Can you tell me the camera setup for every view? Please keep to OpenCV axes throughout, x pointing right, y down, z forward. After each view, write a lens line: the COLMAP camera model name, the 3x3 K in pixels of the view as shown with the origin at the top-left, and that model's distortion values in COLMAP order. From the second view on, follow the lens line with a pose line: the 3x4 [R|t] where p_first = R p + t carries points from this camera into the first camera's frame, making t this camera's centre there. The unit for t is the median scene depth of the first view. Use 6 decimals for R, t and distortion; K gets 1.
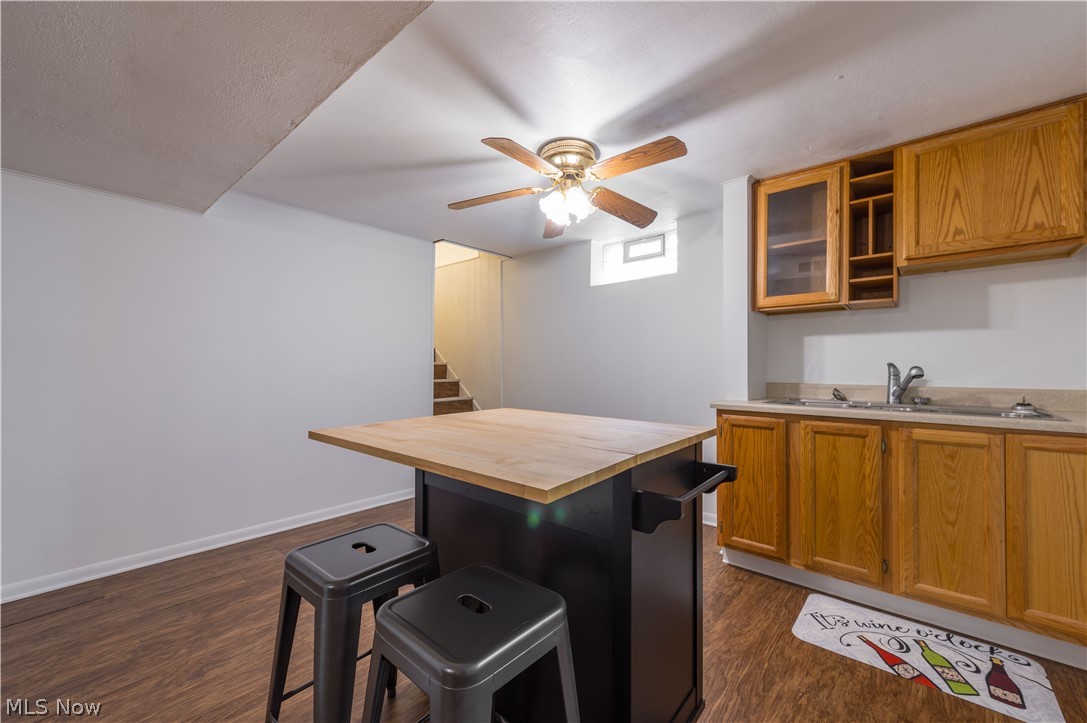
lens RADIAL K [[430.3, 0, 547.1], [0, 430.3, 368.1], [0, 0, 1]] dist [0.002784, -0.000431]
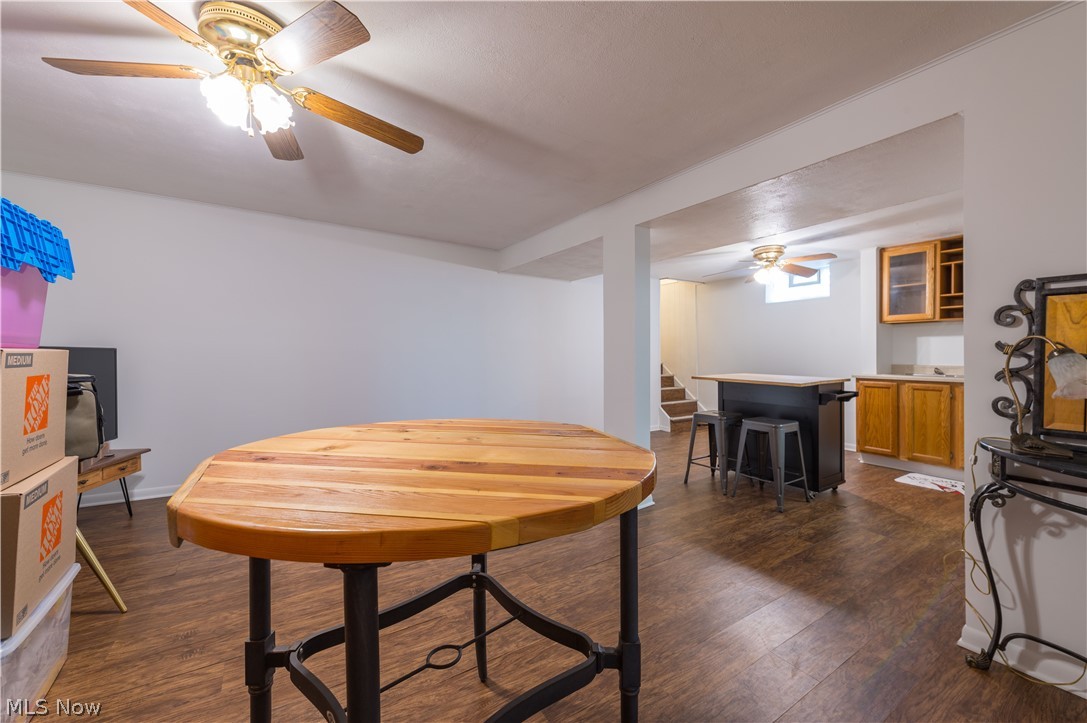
lens RADIAL K [[430.3, 0, 543.2], [0, 430.3, 351.8], [0, 0, 1]] dist [0.002784, -0.000431]
pose [[0.960130, -0.001990, -0.279548, -0.389676], [0.000410, 0.999984, -0.005711, -0.007094], [0.279555, 0.005369, 0.960115, -1.193320]]
